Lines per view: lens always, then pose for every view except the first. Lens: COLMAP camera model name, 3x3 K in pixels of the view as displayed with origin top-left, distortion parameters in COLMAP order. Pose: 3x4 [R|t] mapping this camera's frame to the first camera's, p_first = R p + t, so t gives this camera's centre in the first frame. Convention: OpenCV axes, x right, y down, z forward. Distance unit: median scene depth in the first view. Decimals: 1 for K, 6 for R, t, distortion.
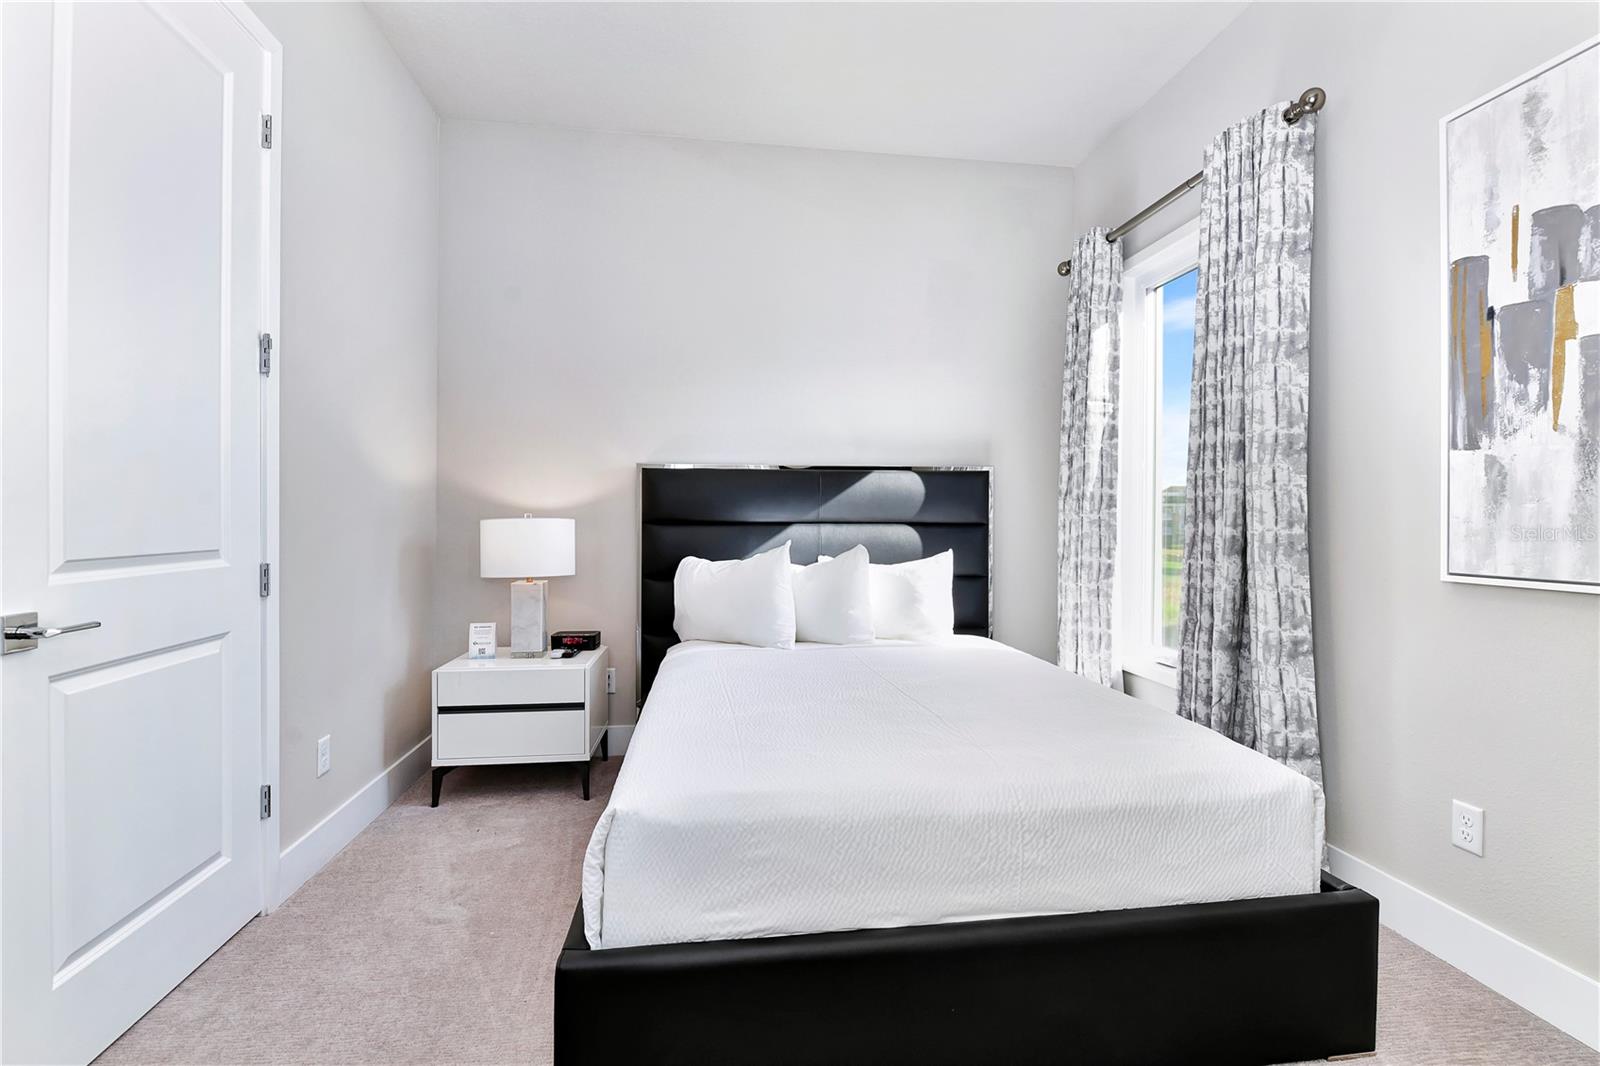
lens RADIAL K [[705.4, 0, 791.6], [0, 705.4, 528.5], [0, 0, 1]] dist [-0.027042, -0.002116]
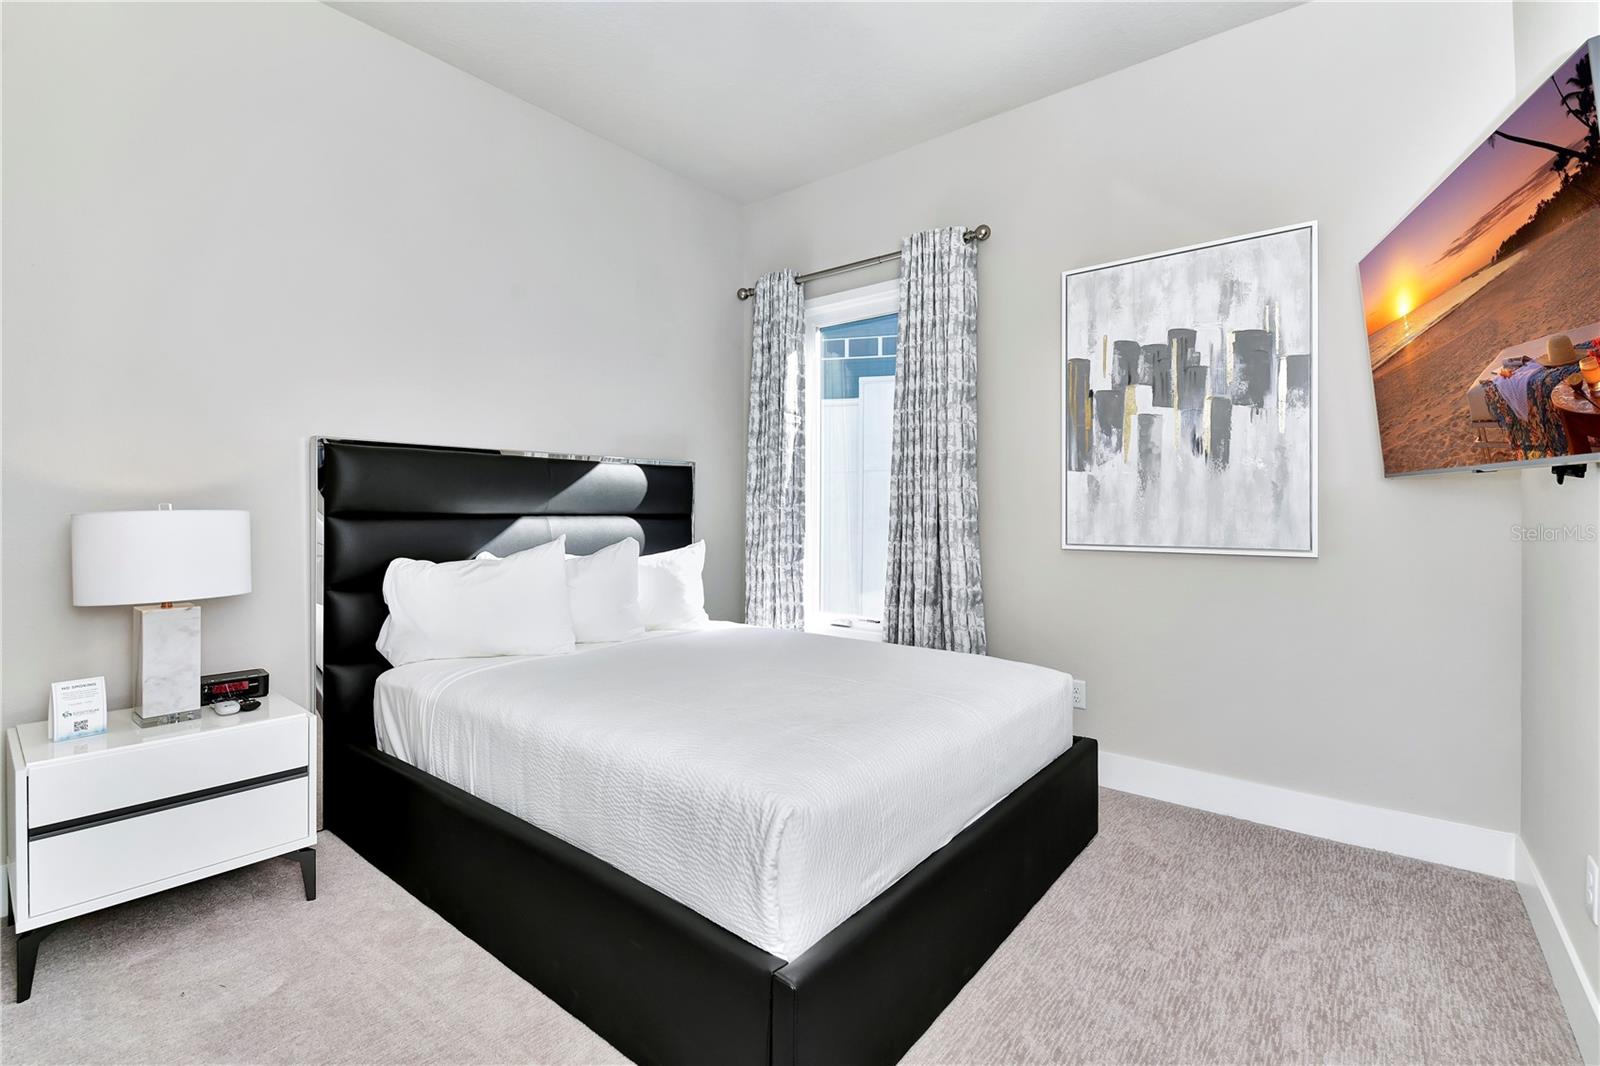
lens RADIAL K [[705.4, 0, 792.8], [0, 705.4, 509.3], [0, 0, 1]] dist [-0.027042, -0.002116]
pose [[0.720781, 0.000697, 0.693162, -0.423895], [0.008919, 0.999907, -0.010280, -0.004607], [-0.693105, 0.013592, 0.720708, 0.133408]]
